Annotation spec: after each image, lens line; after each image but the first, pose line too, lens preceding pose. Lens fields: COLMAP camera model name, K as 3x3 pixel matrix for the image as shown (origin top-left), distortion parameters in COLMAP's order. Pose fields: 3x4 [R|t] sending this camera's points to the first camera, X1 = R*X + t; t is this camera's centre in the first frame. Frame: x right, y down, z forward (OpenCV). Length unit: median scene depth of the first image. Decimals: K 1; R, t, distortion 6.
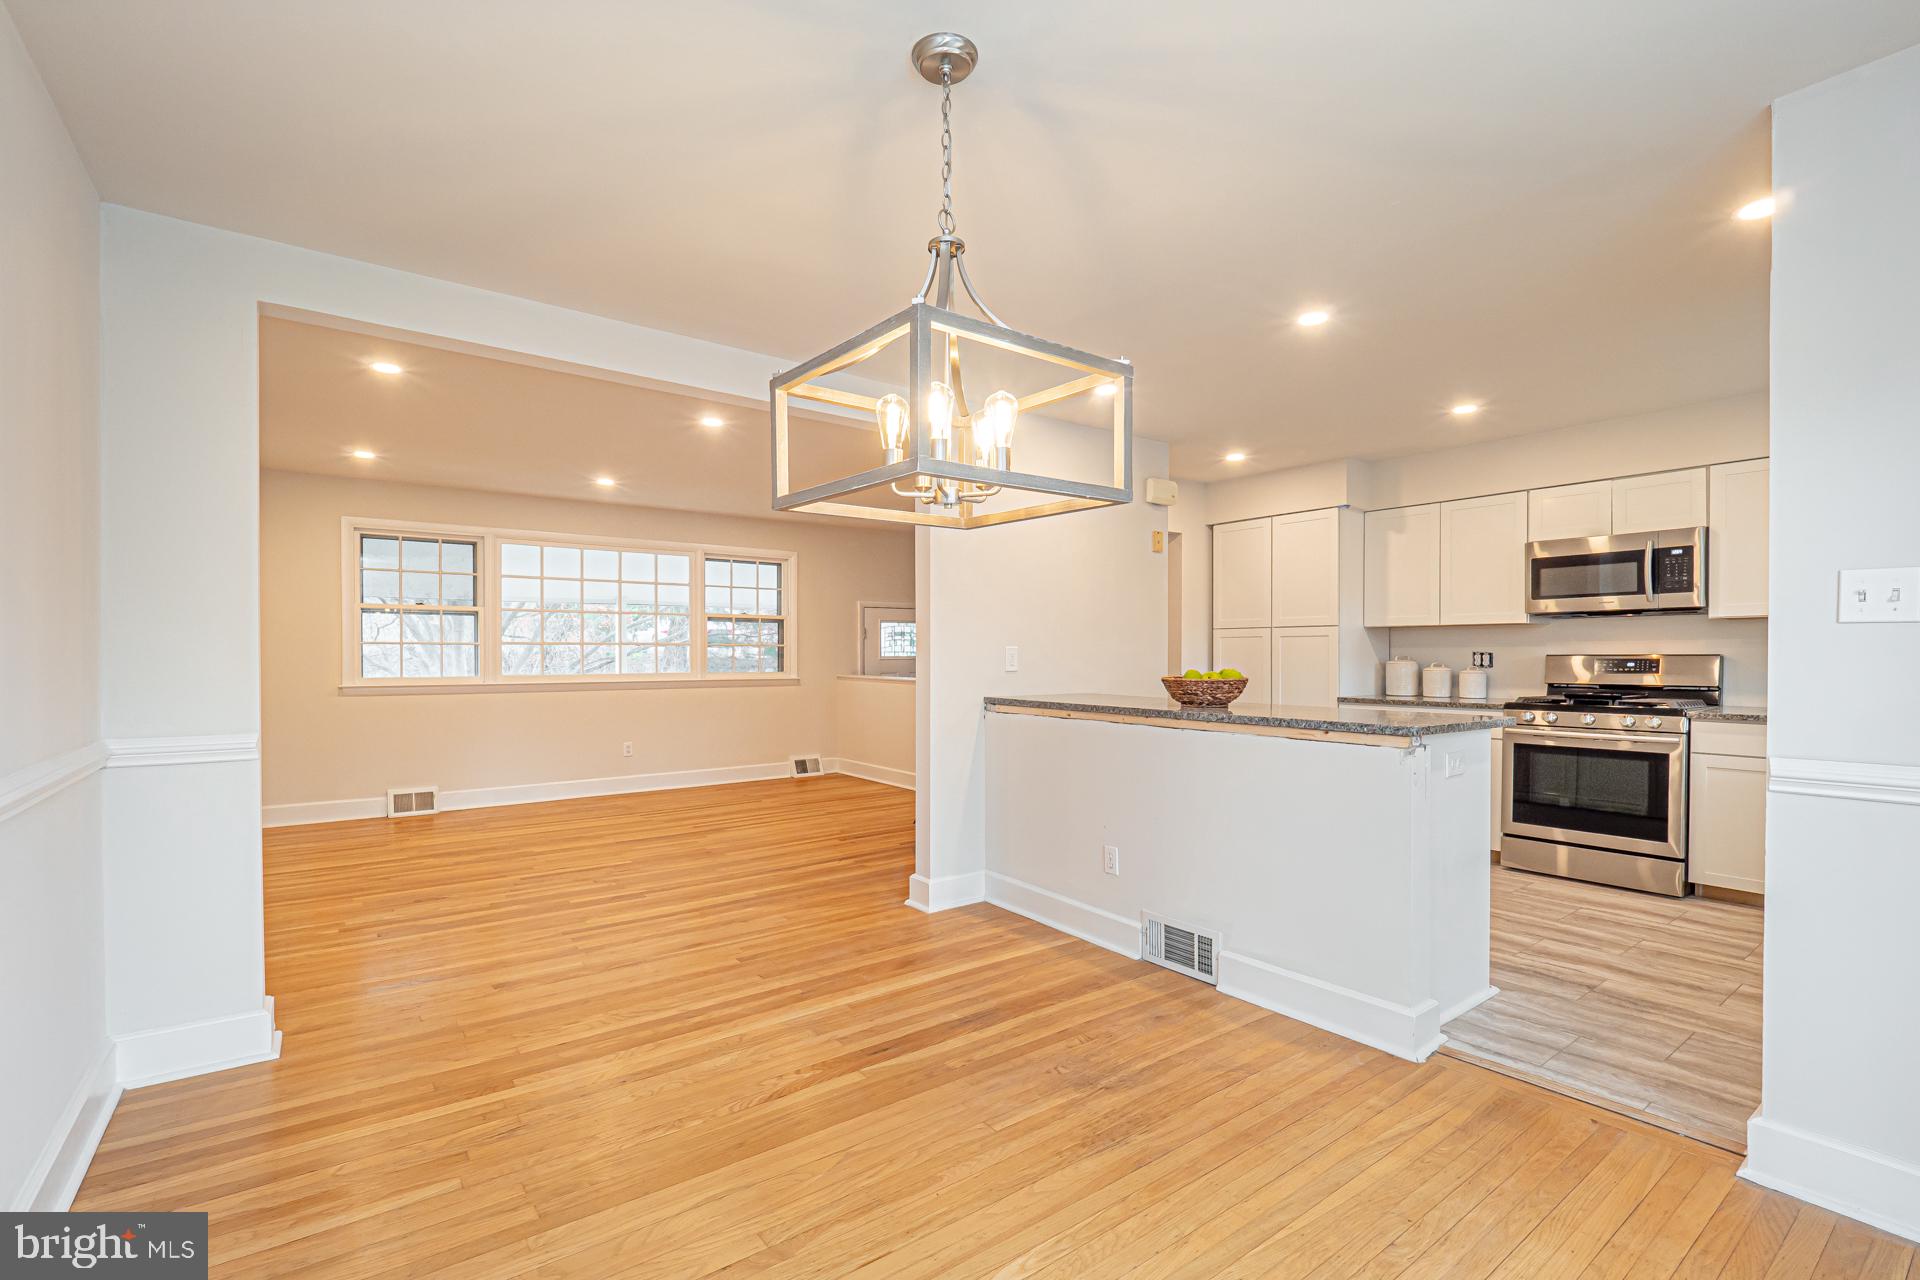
lens RADIAL K [[809.0, 0, 934.4], [0, 809.0, 664.0], [0, 0, 1]] dist [0.024634, -0.018350]
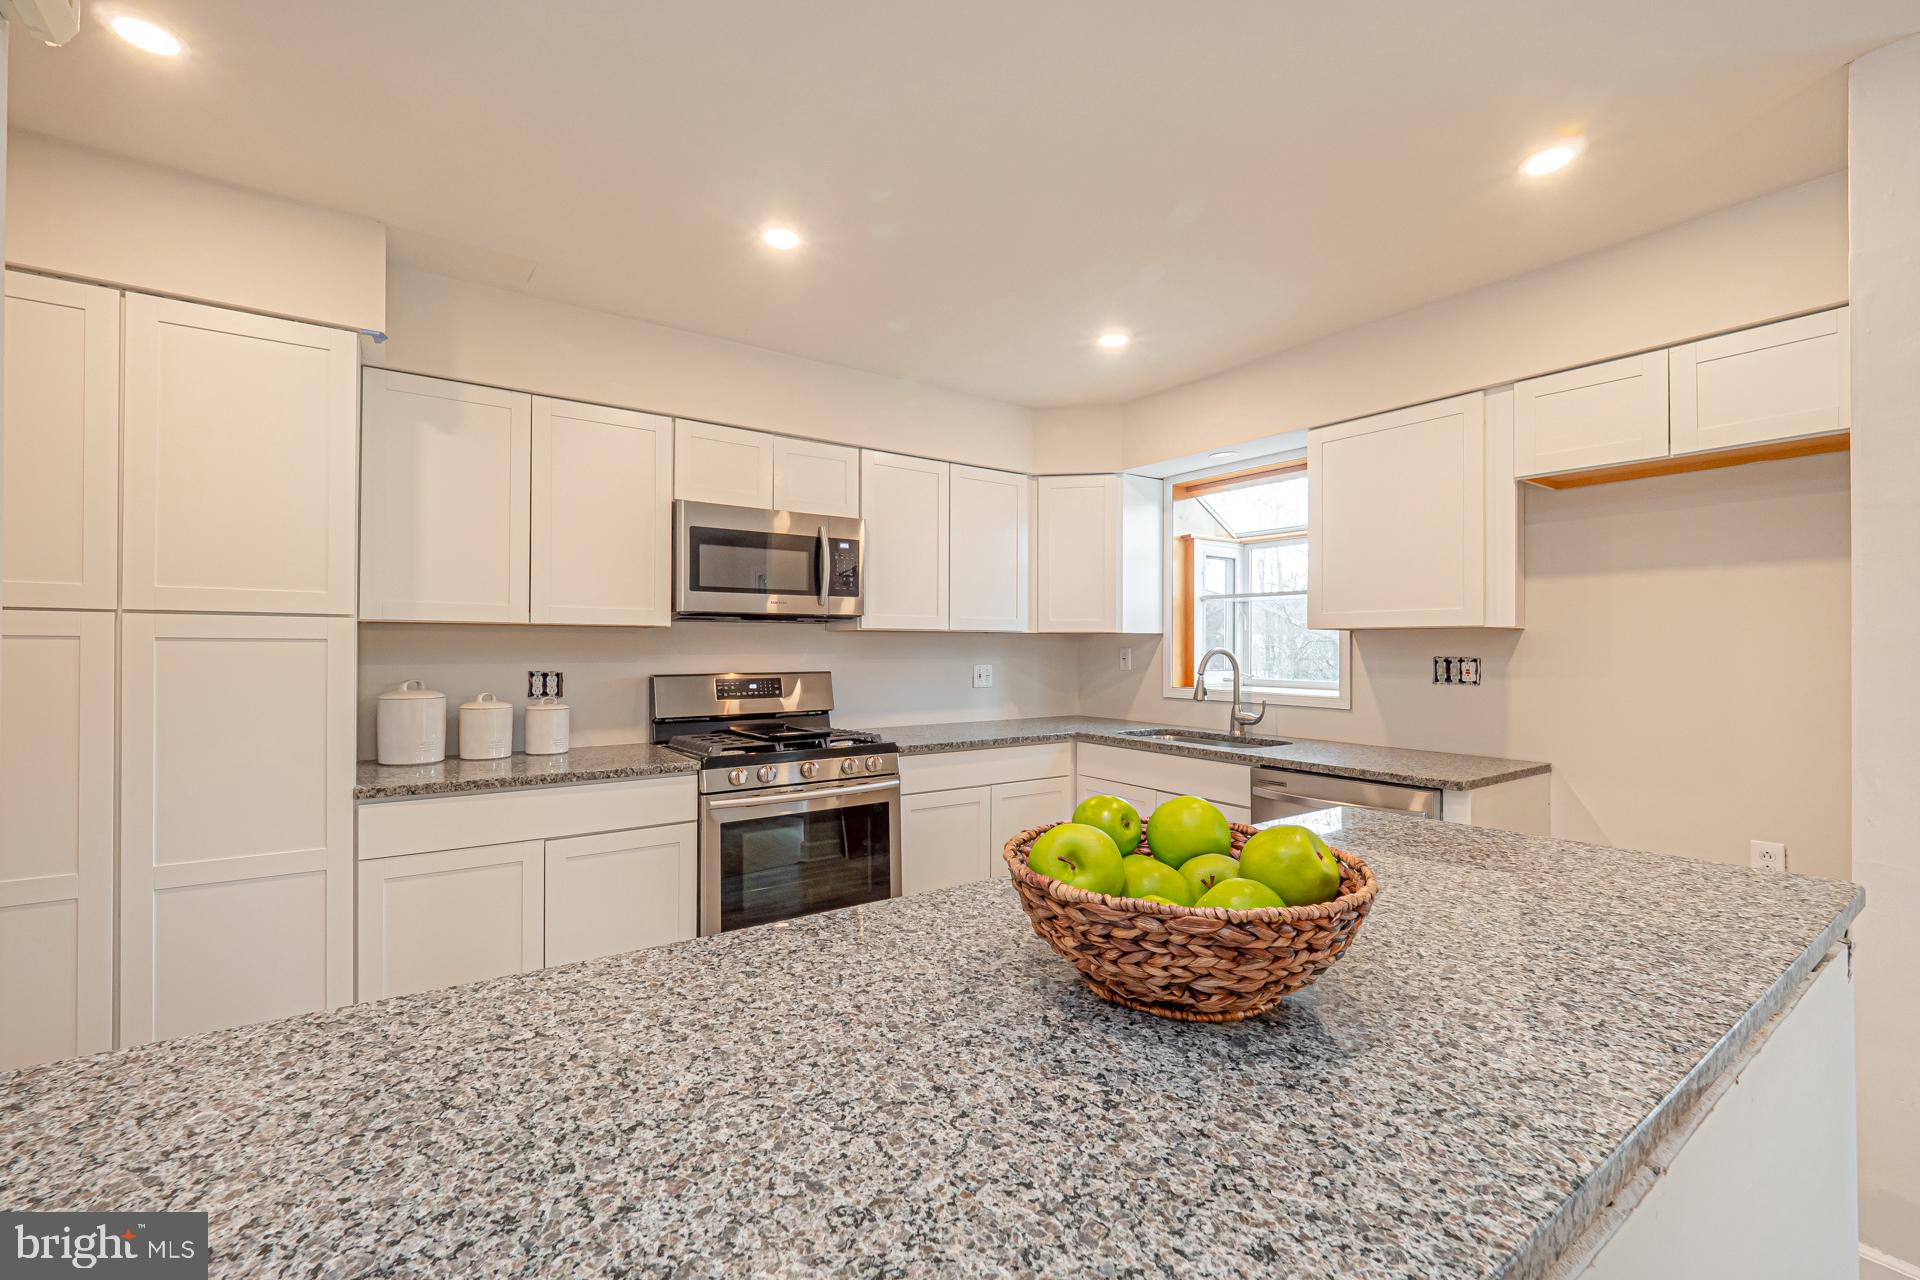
lens RADIAL K [[820.5, 0, 946.3], [0, 820.5, 633.3], [0, 0, 1]] dist [0.000699, -0.000183]
pose [[-0.007445, 0.019900, 0.999774, 0.104397], [0.010652, 0.999747, -0.019820, -0.034365], [-0.999916, 0.010502, -0.007655, 0.906518]]
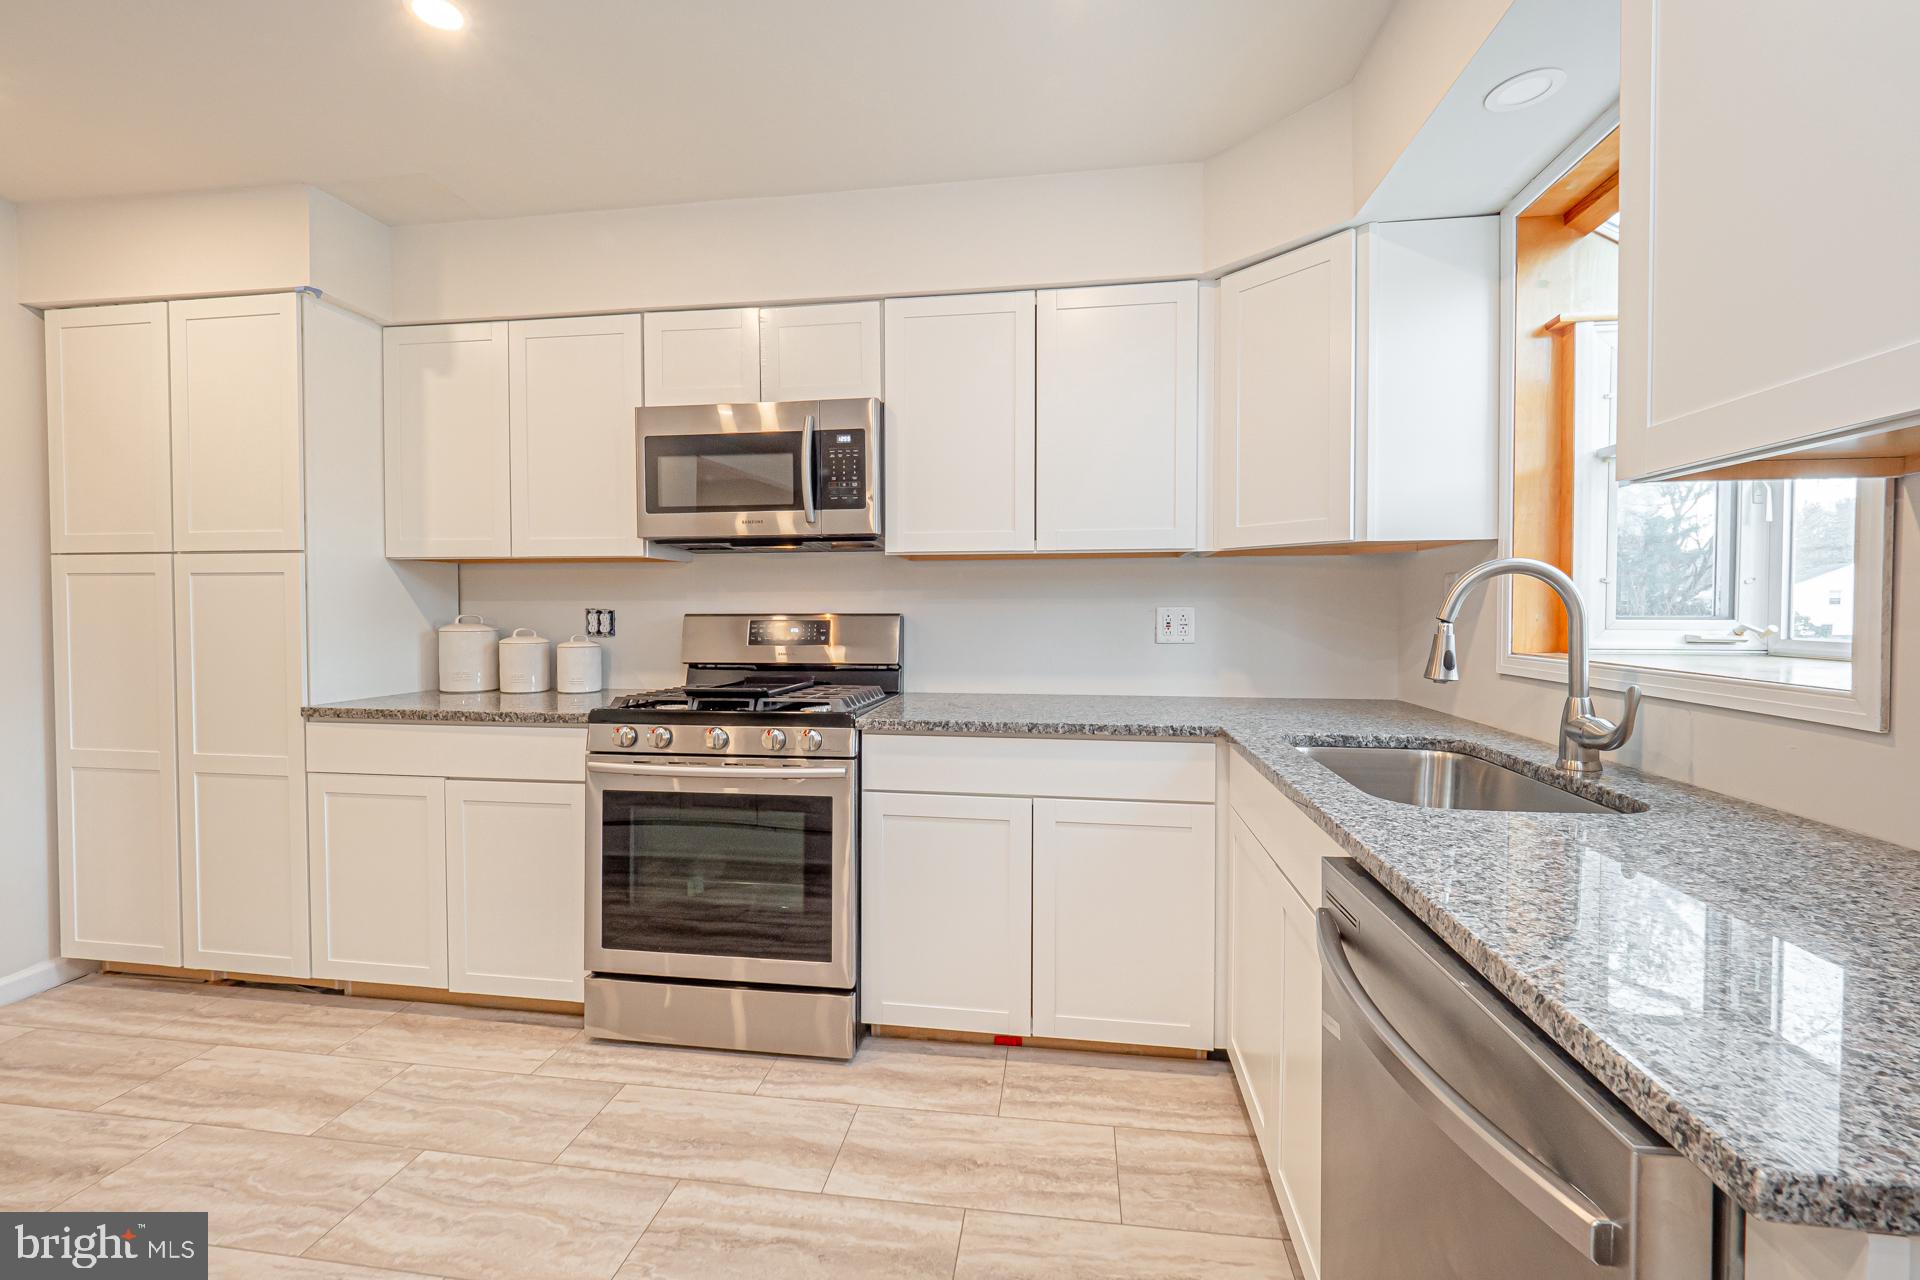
lens RADIAL K [[838.2, 0, 948.7], [0, 838.2, 623.8], [0, 0, 1]] dist [0.000545, -0.000100]
pose [[0.686341, -0.015946, 0.727105, 0.524297], [0.008683, 0.999868, 0.013732, -0.012553], [-0.727228, -0.003112, 0.686388, 0.533763]]
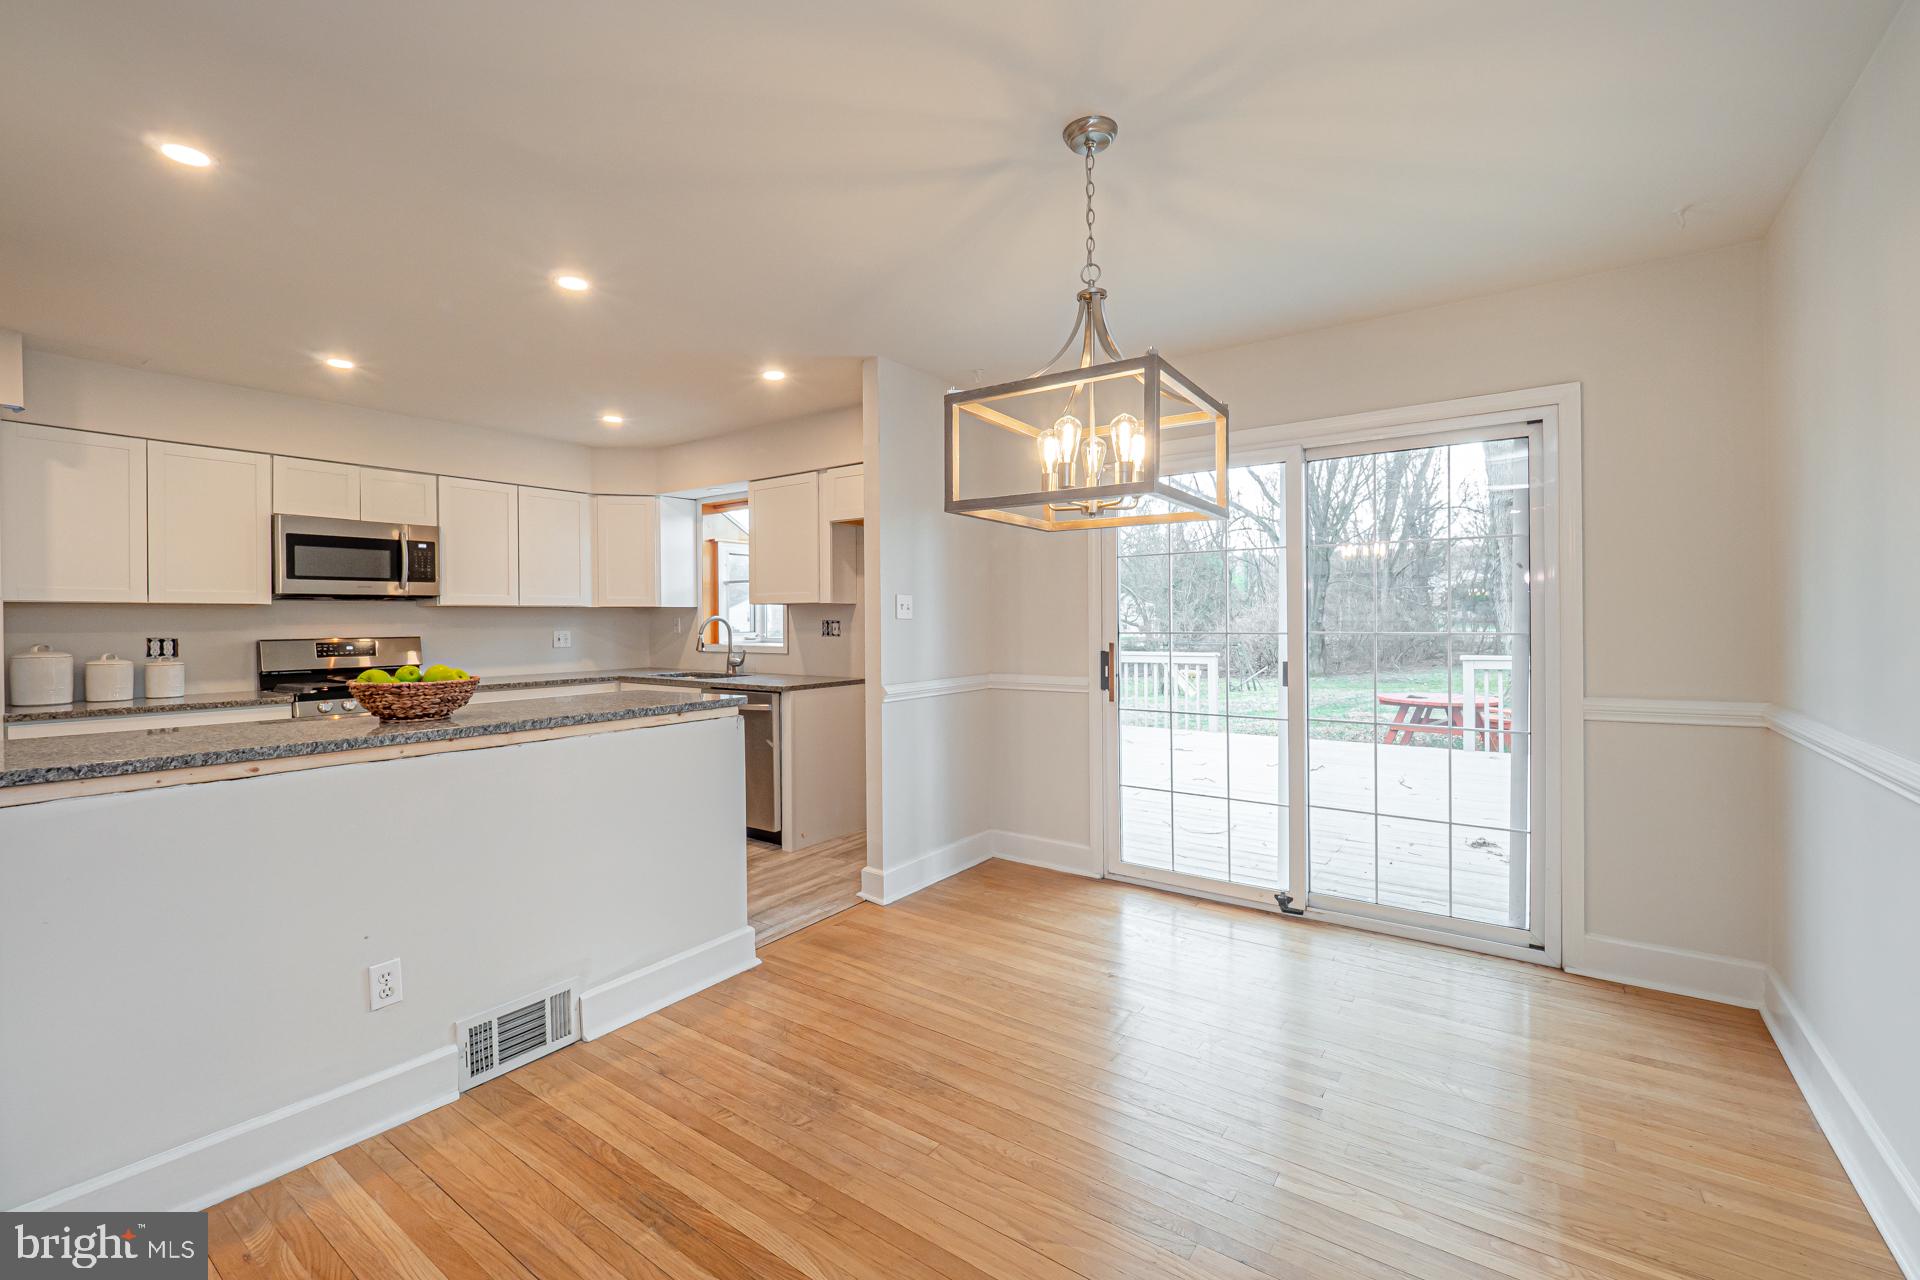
lens RADIAL K [[827.1, 0, 990.5], [0, 827.1, 625.1], [0, 0, 1]] dist [-0.019745, 0.000427]
pose [[-0.341622, 0.000381, 0.939837, -0.427705], [0.021710, 0.999736, 0.007486, -0.019472], [-0.939587, 0.022961, -0.341540, 0.649952]]
